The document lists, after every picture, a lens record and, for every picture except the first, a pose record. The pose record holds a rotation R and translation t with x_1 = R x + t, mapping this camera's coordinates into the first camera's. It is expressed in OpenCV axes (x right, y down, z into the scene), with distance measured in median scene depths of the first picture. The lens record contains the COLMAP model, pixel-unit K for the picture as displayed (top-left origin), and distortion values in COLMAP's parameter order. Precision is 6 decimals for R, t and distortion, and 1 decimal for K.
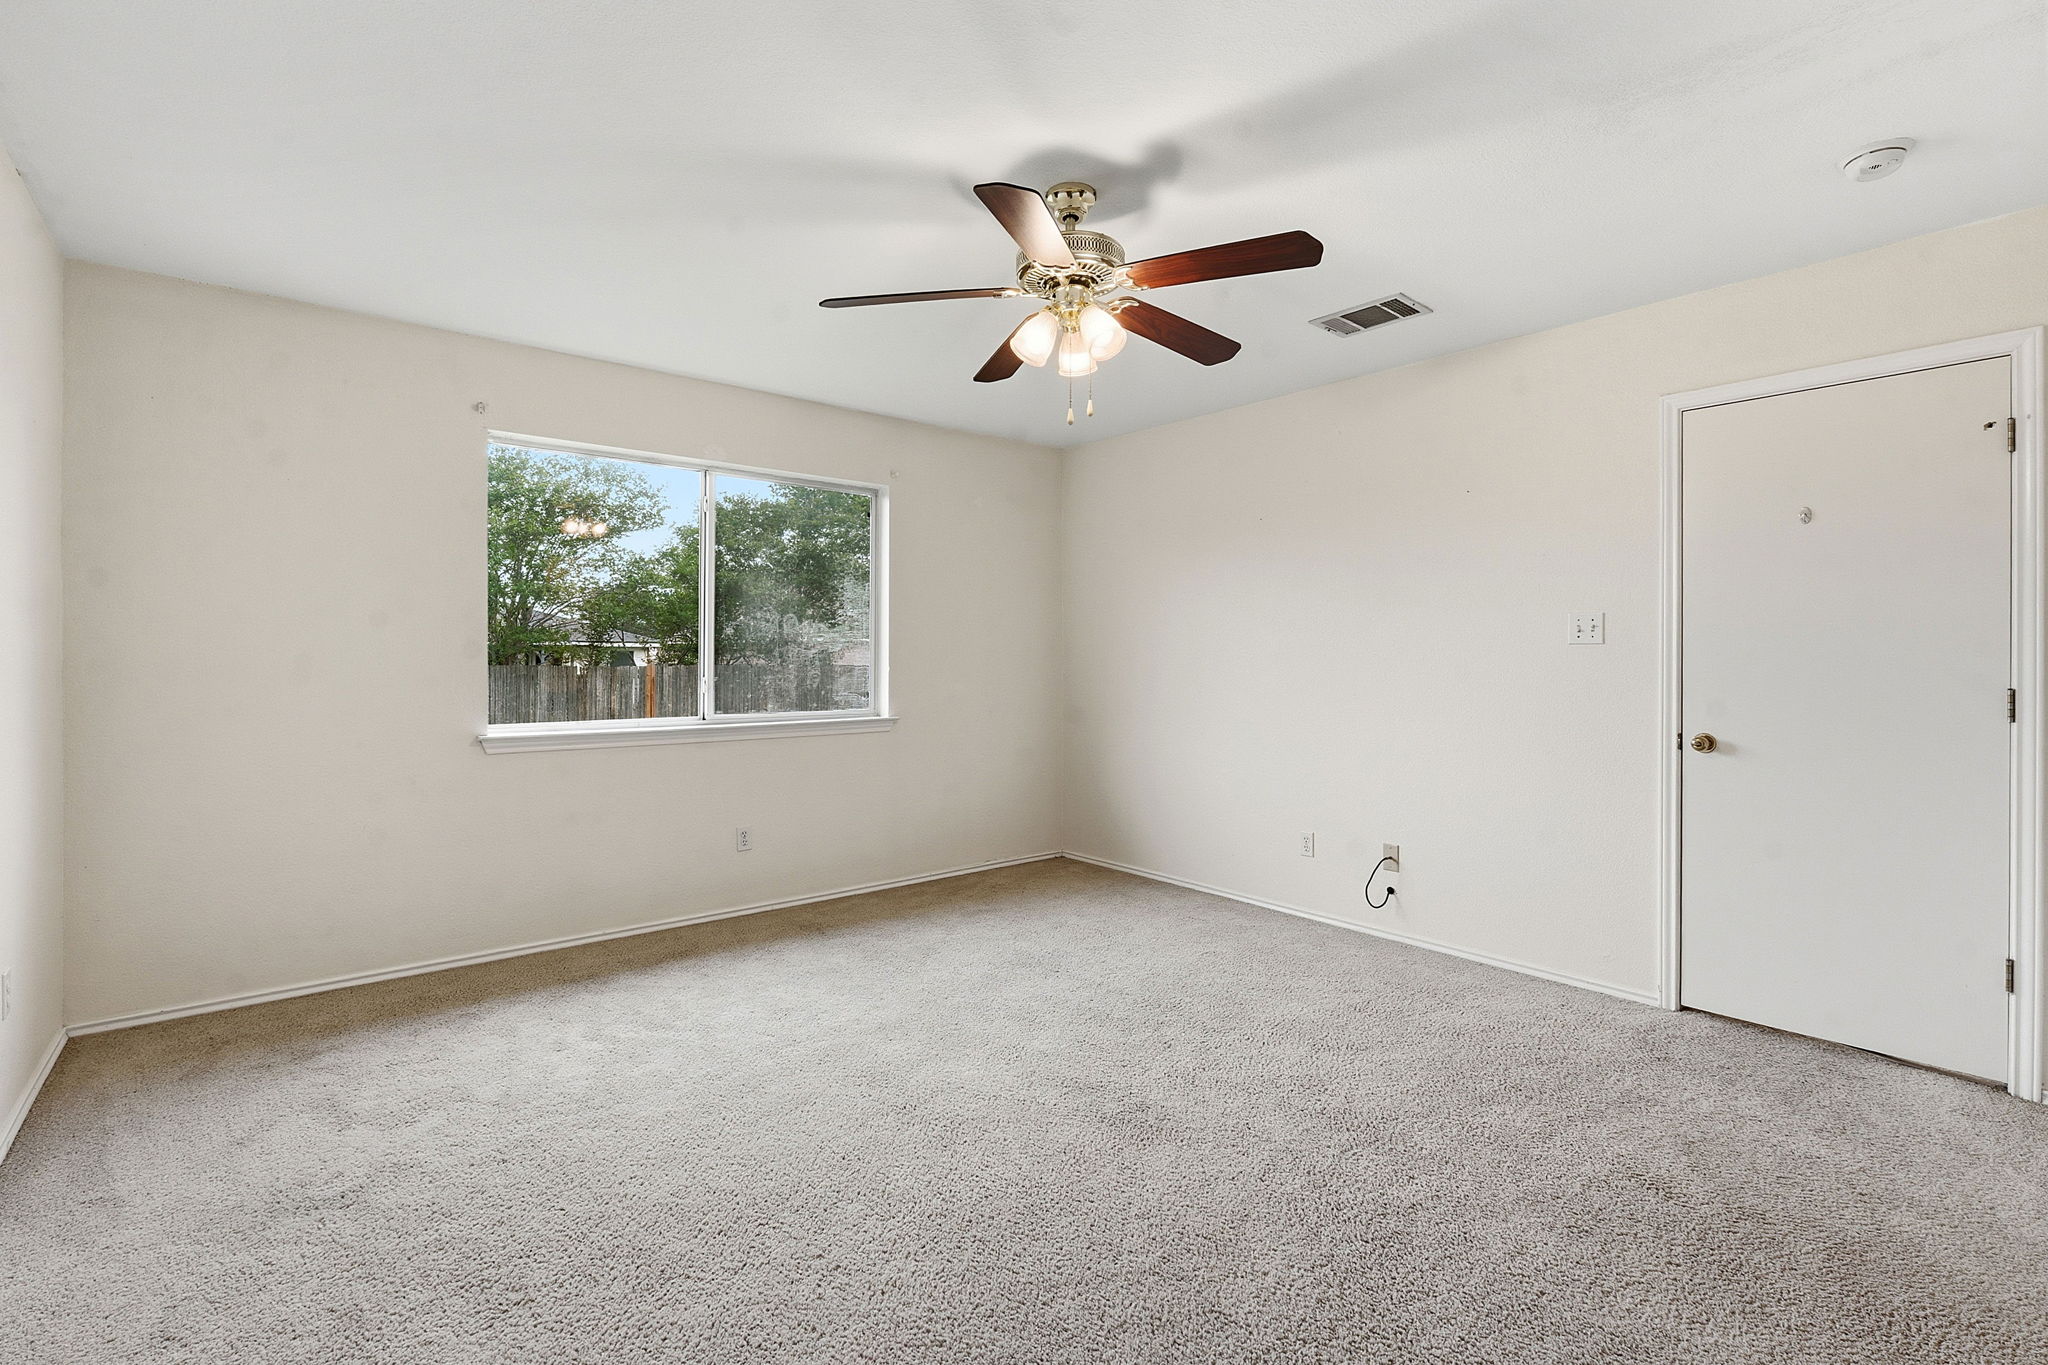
lens RADIAL K [[925.5, 0, 1020.4], [0, 925.5, 650.5], [0, 0, 1]] dist [-0.001205, 0.000029]
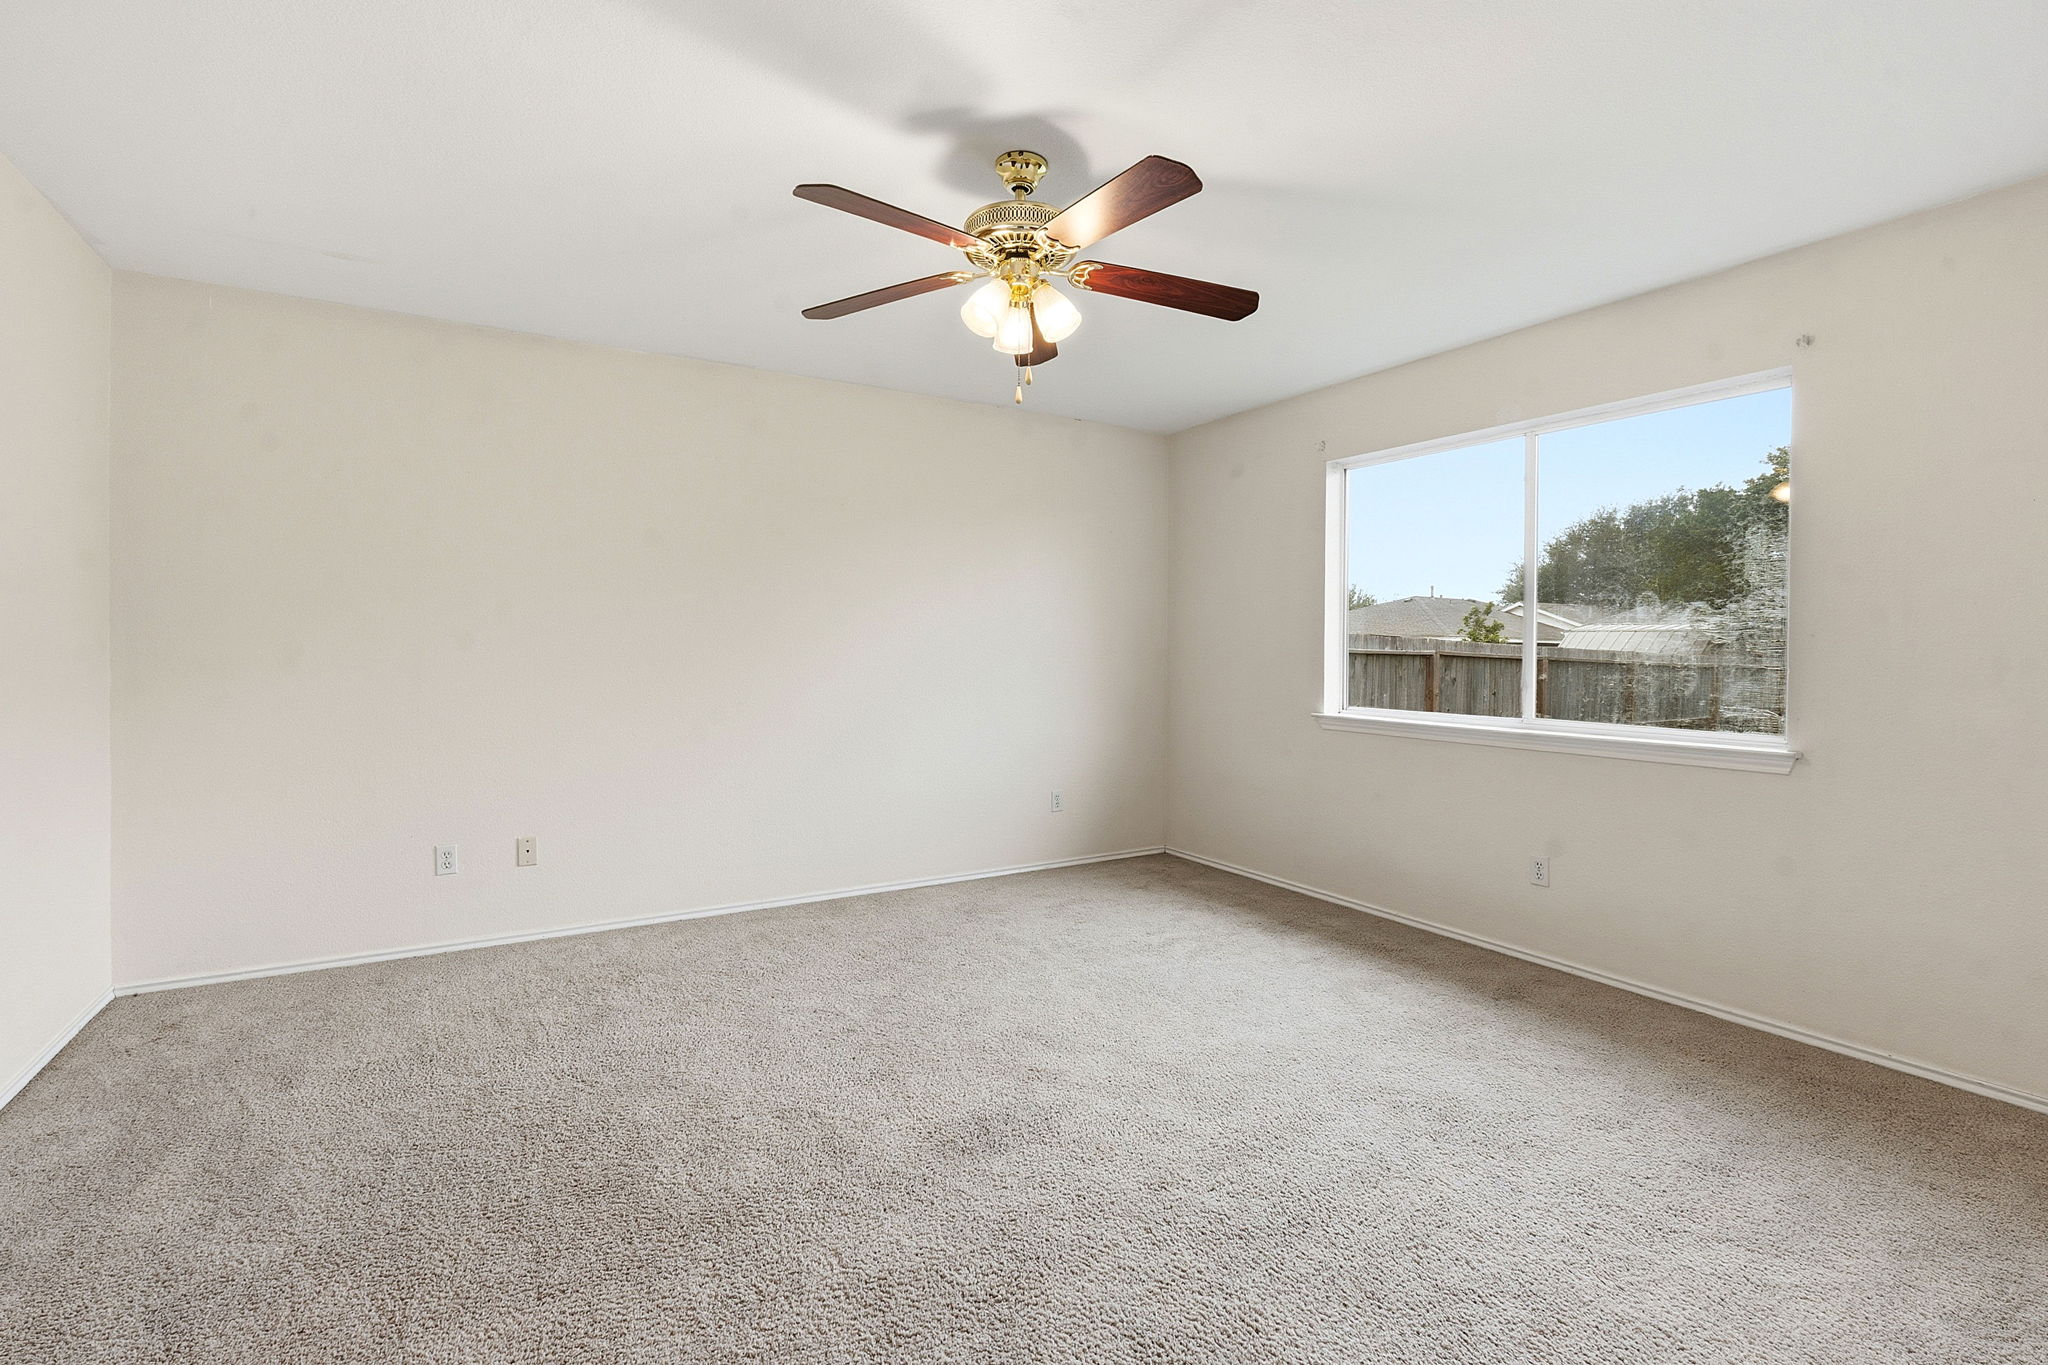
lens RADIAL K [[908.4, 0, 1022.0], [0, 908.4, 665.2], [0, 0, 1]] dist [-0.002536, 0.000585]
pose [[-0.139619, 0.014948, -0.990092, 0.571367], [0.006983, 0.999876, 0.014111, 0.004832], [0.990181, -0.004944, -0.139706, 0.656242]]
